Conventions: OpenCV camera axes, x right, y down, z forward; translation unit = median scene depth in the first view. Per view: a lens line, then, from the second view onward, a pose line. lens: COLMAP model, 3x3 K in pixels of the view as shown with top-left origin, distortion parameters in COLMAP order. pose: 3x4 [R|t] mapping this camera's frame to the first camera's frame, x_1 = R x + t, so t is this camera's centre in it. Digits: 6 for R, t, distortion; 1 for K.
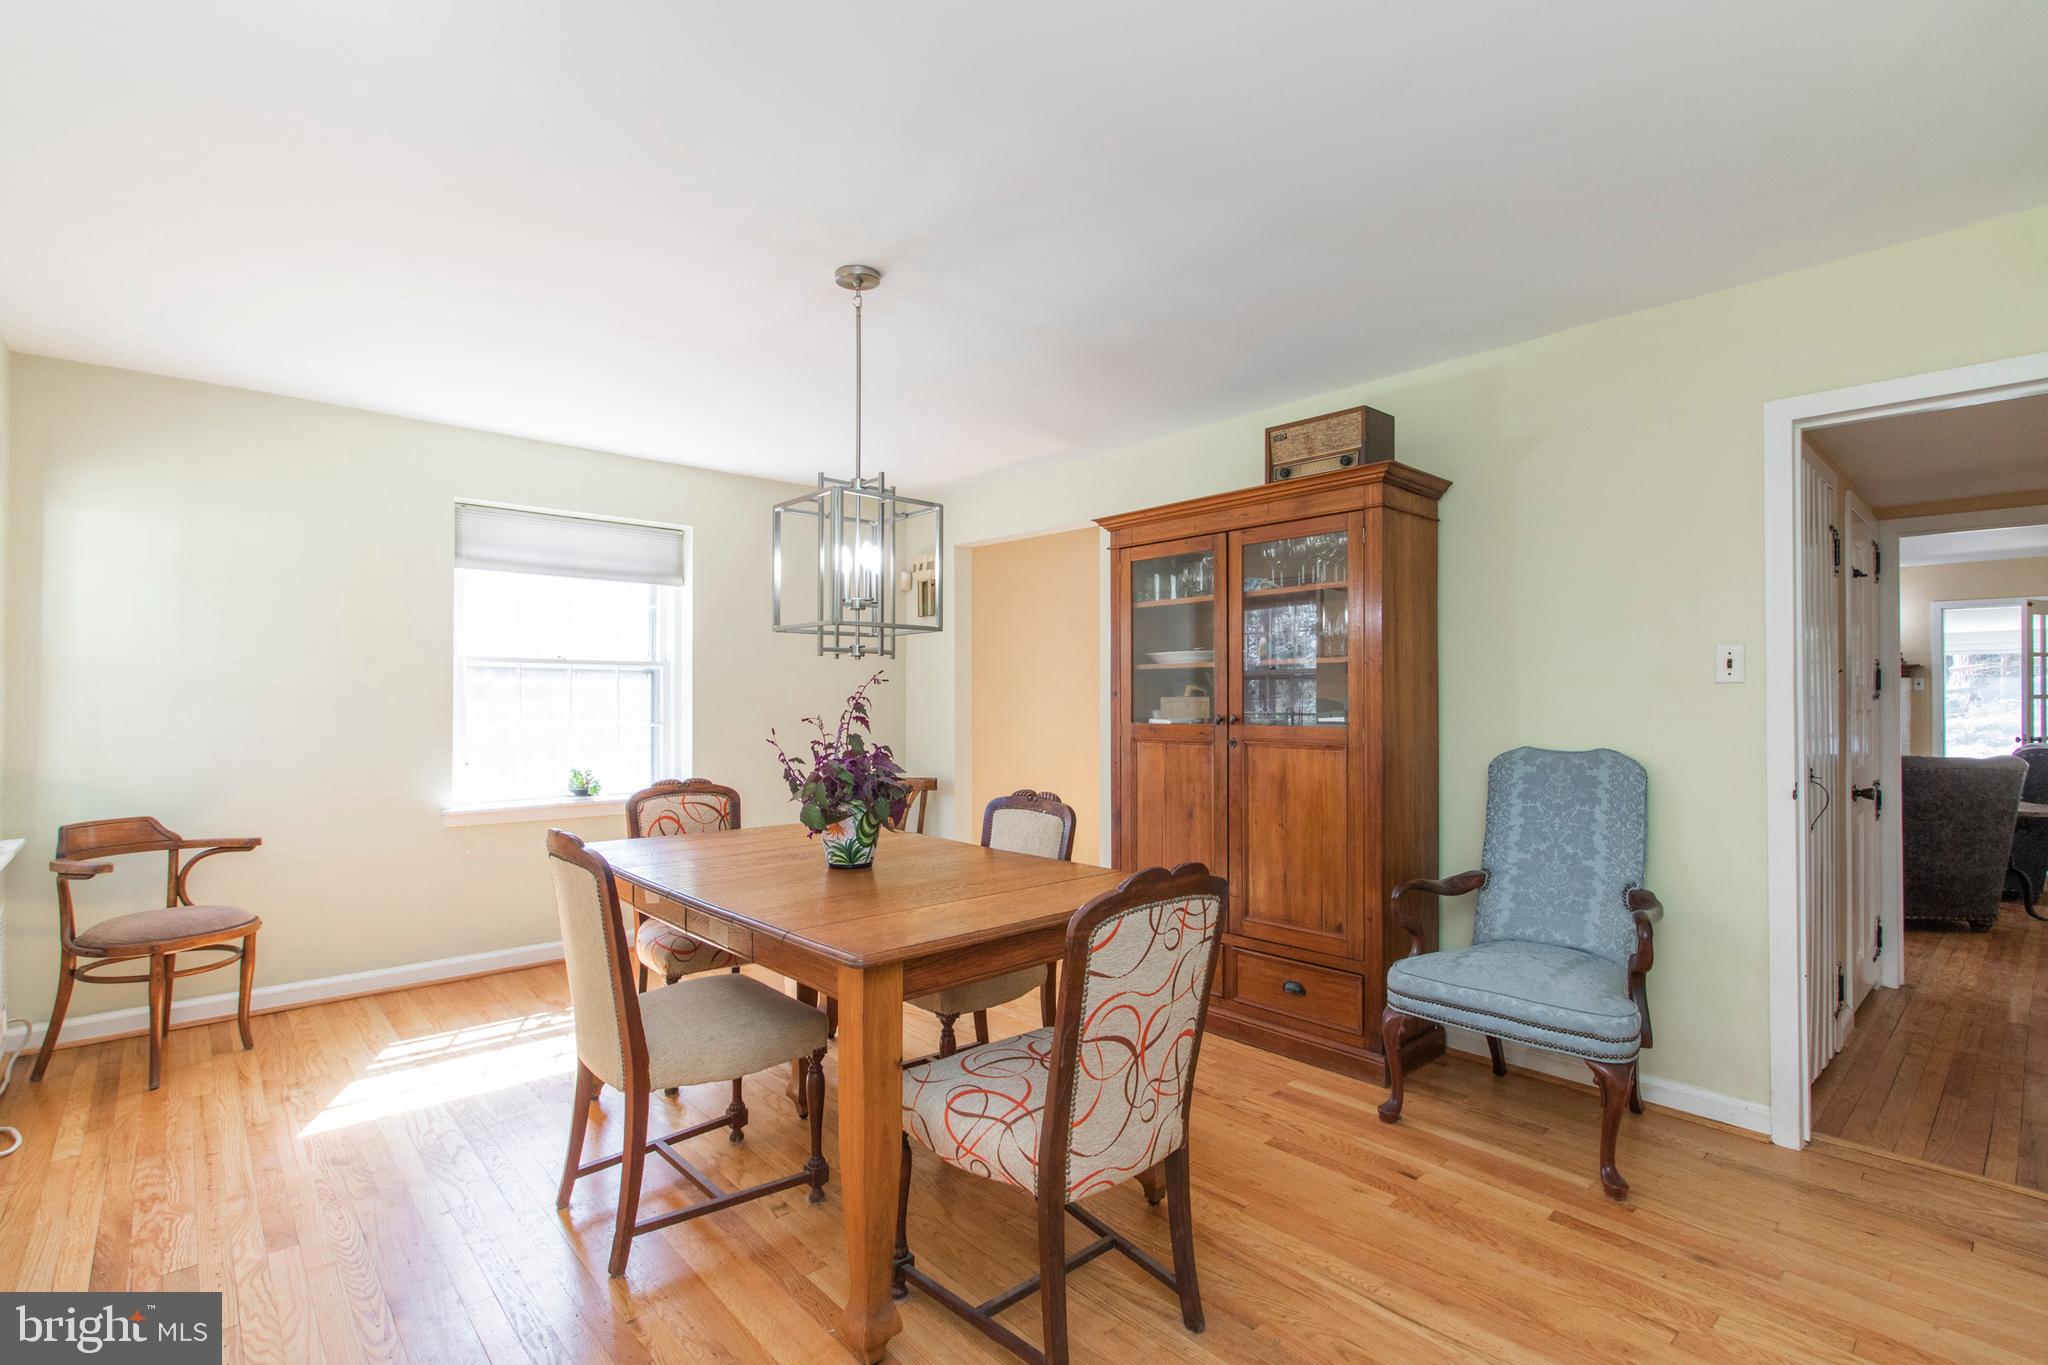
lens RADIAL K [[952.9, 0, 1013.9], [0, 952.9, 693.2], [0, 0, 1]] dist [-0.000212, 0.001073]
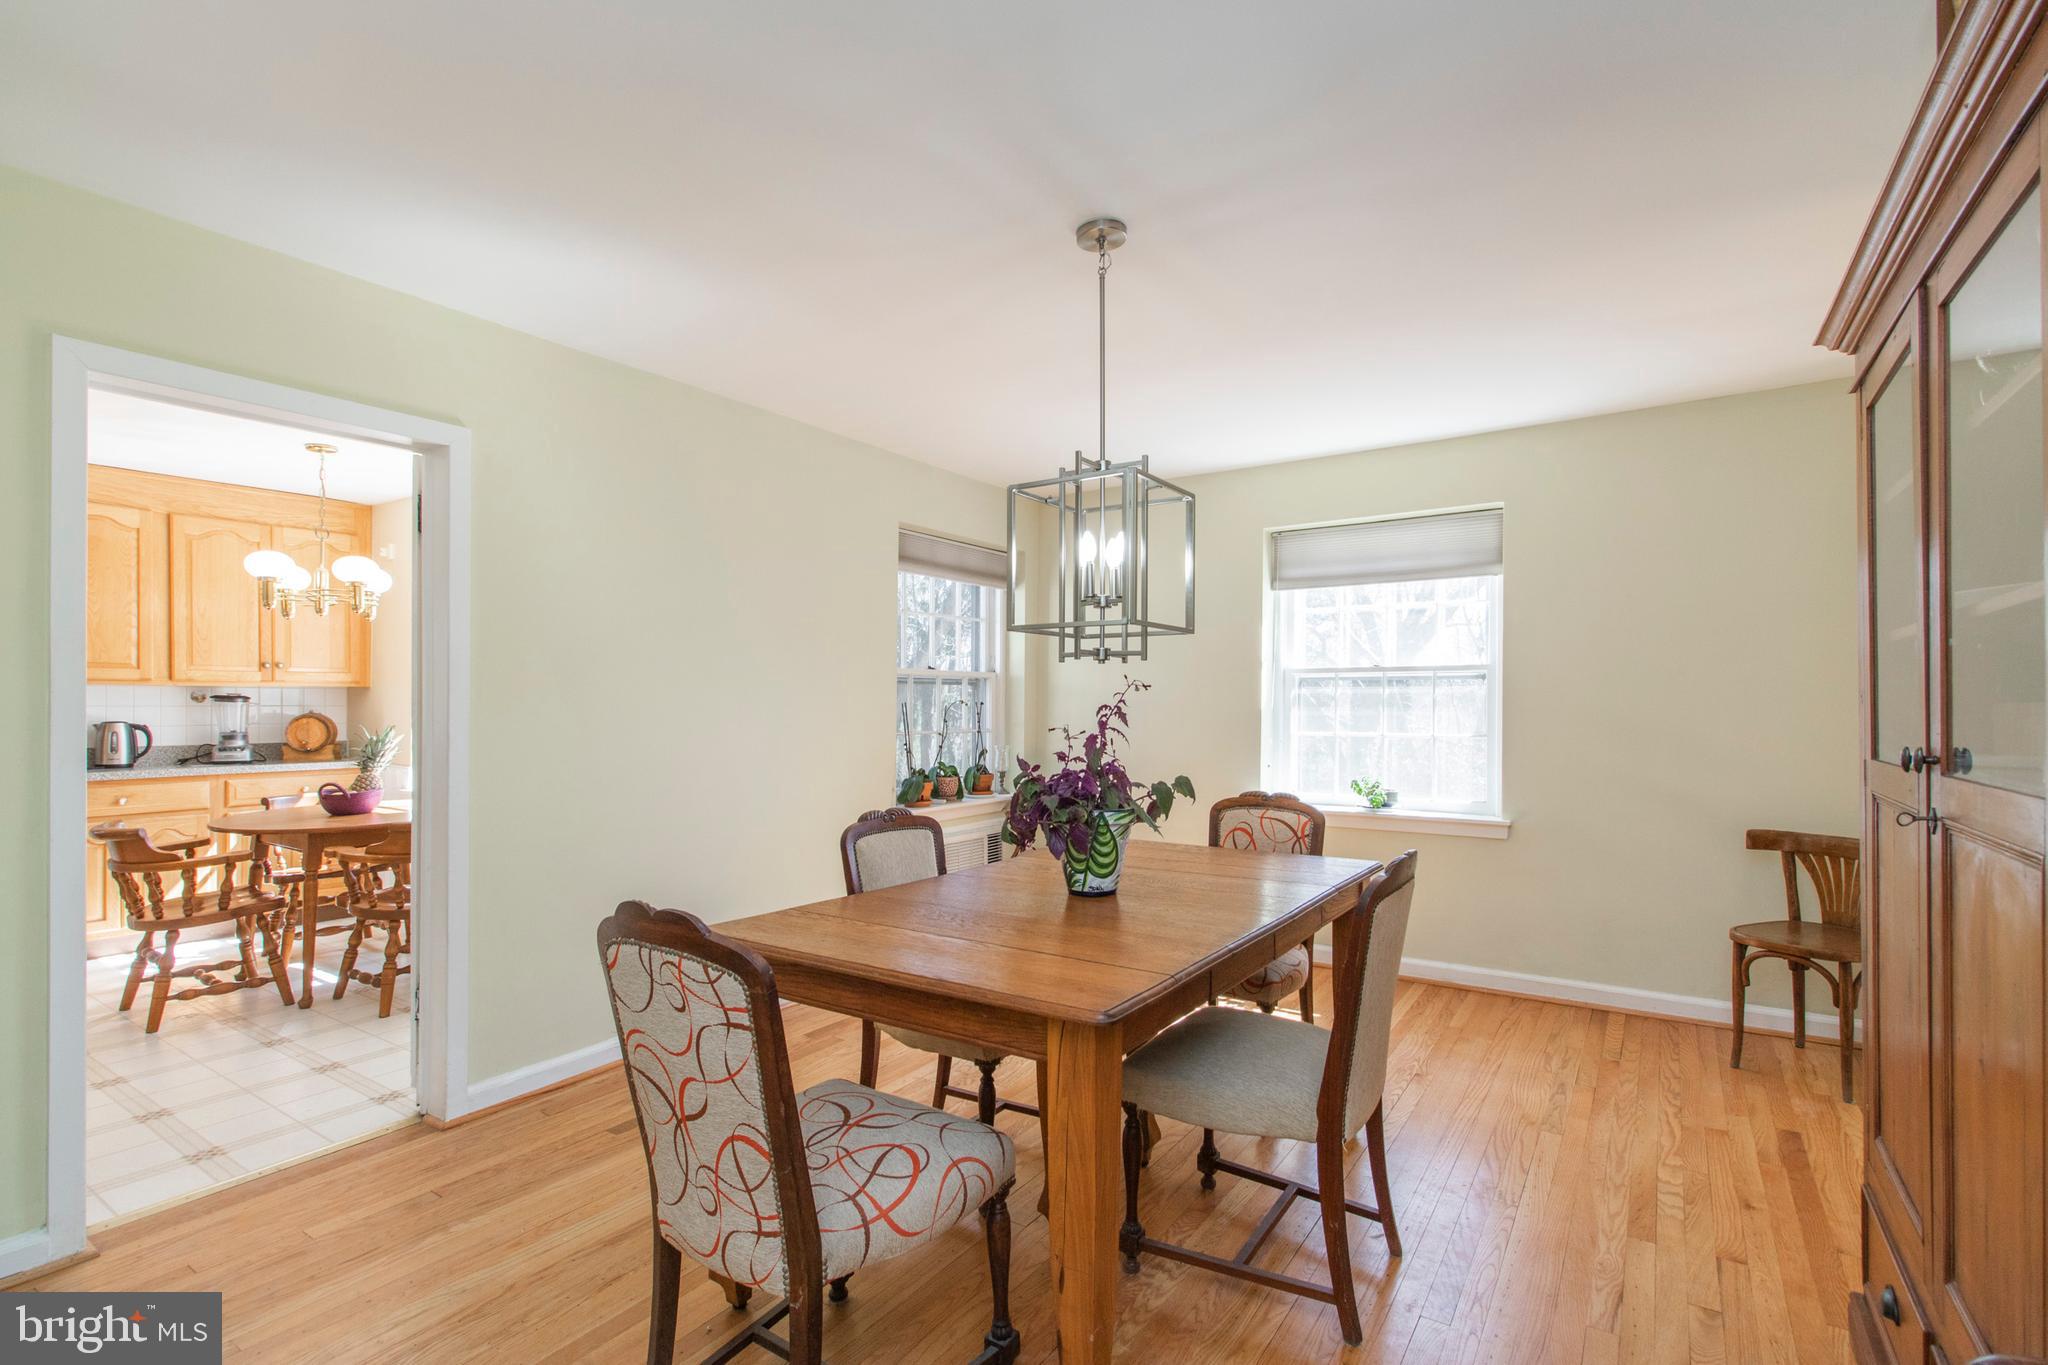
lens RADIAL K [[958.0, 0, 1034.1], [0, 958.0, 699.7], [0, 0, 1]] dist [-0.010866, 0.000215]
pose [[0.269675, -0.007326, -0.962923, 0.680276], [0.004925, 0.999968, -0.006228, 0.003570], [0.962939, -0.003062, 0.269703, 0.696195]]
